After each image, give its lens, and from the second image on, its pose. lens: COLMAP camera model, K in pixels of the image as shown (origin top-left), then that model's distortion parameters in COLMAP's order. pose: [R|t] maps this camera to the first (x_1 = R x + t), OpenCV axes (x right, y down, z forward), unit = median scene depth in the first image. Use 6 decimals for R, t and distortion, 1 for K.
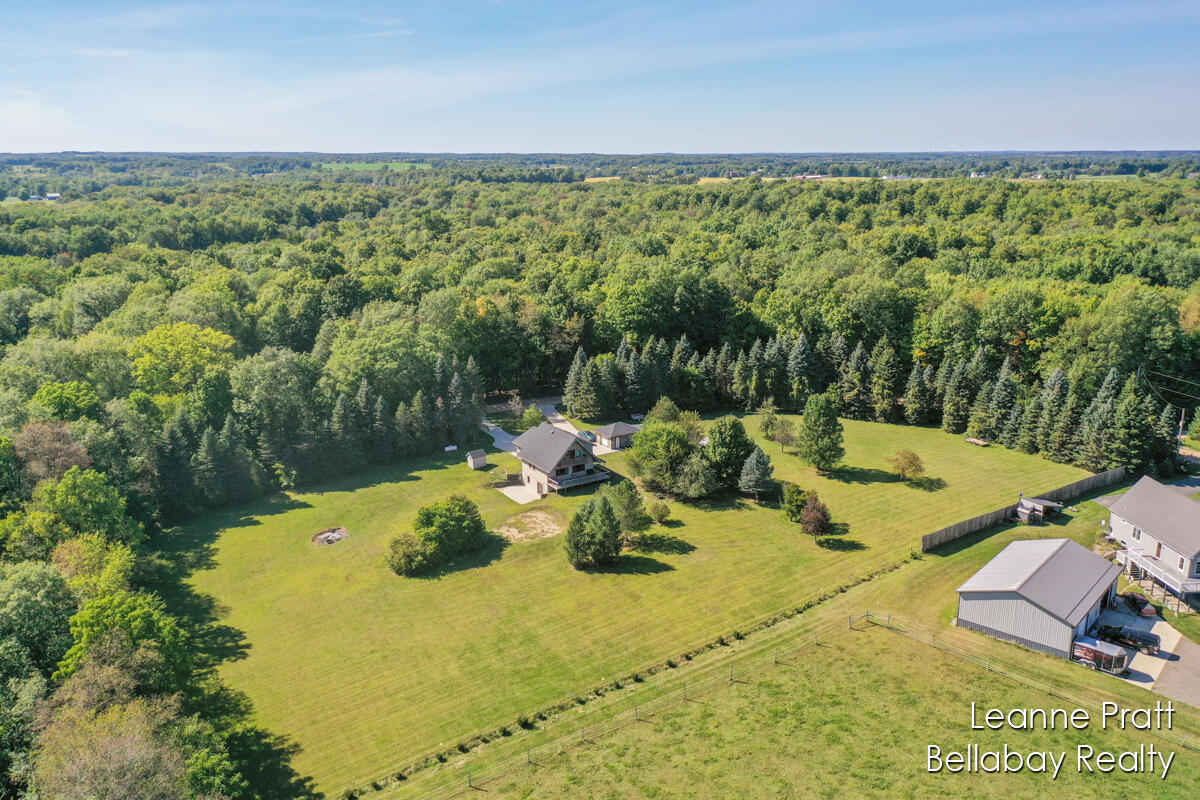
lens RADIAL K [[953.4, 0, 605.3], [0, 953.4, 400.0], [0, 0, 1]] dist [-0.003047, 0.000327]
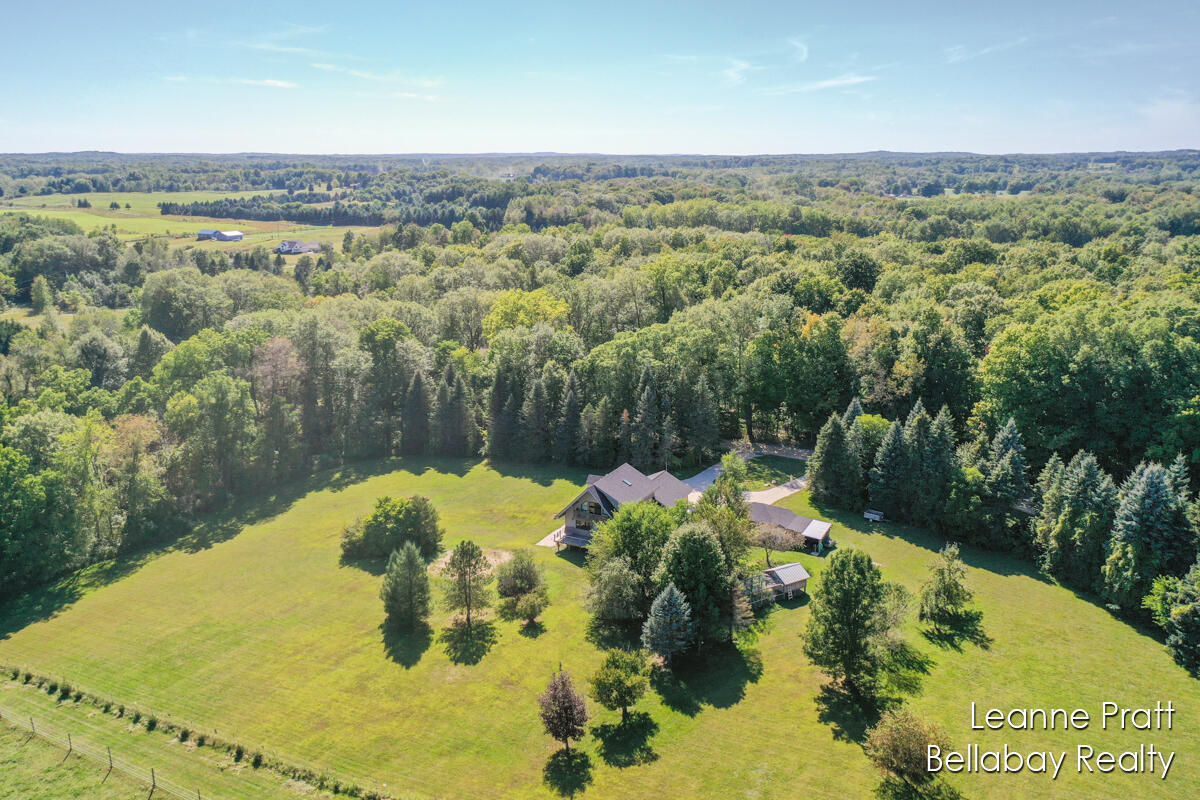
lens RADIAL K [[939.0, 0, 600.0], [0, 939.0, 400.0], [0, 0, 1]] dist [-0.001726, -0.000346]
pose [[0.479581, 0.219428, -0.849619, 0.499261], [-0.215580, 0.968018, 0.128318, -0.107208], [0.850604, 0.121622, 0.511548, 0.490615]]
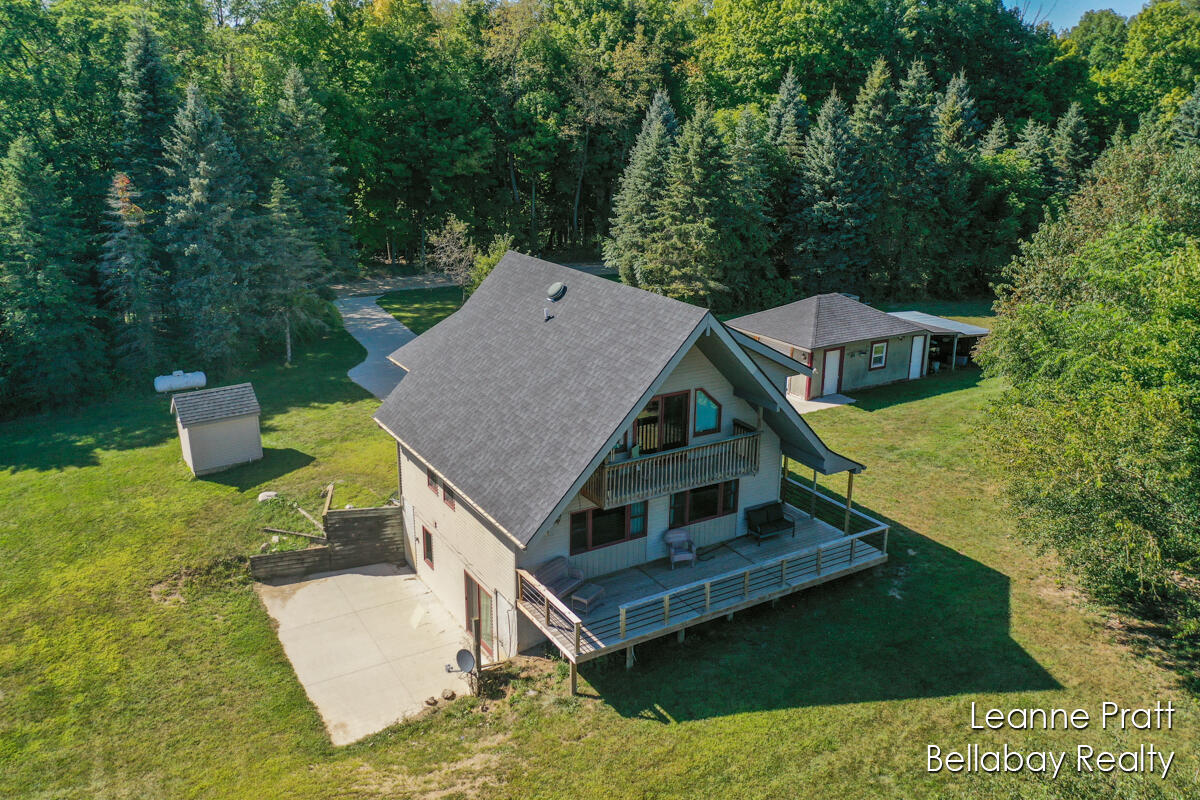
lens RADIAL K [[934.6, 0, 596.3], [0, 934.6, 397.3], [0, 0, 1]] dist [0.001524, -0.013180]
pose [[0.998923, 0.022879, -0.040369, -0.034266], [-0.021064, 0.998773, 0.044829, 0.037871], [0.041345, -0.043930, 0.998179, 0.691350]]
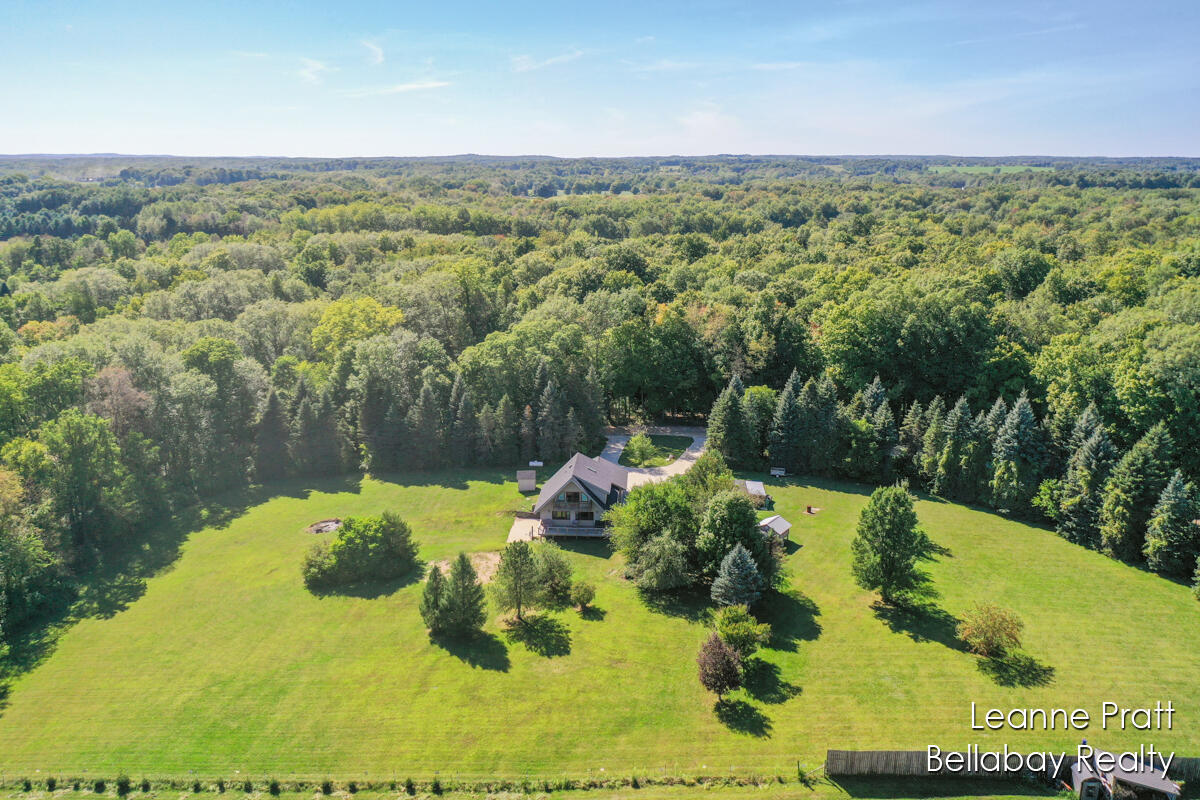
lens RADIAL K [[934.6, 0, 596.3], [0, 934.6, 397.3], [0, 0, 1]] dist [0.001524, -0.013180]
pose [[0.796075, 0.151018, -0.586053, 0.363630], [-0.151896, 0.987227, 0.048064, -0.058036], [0.585826, 0.050757, 0.808846, 0.290095]]
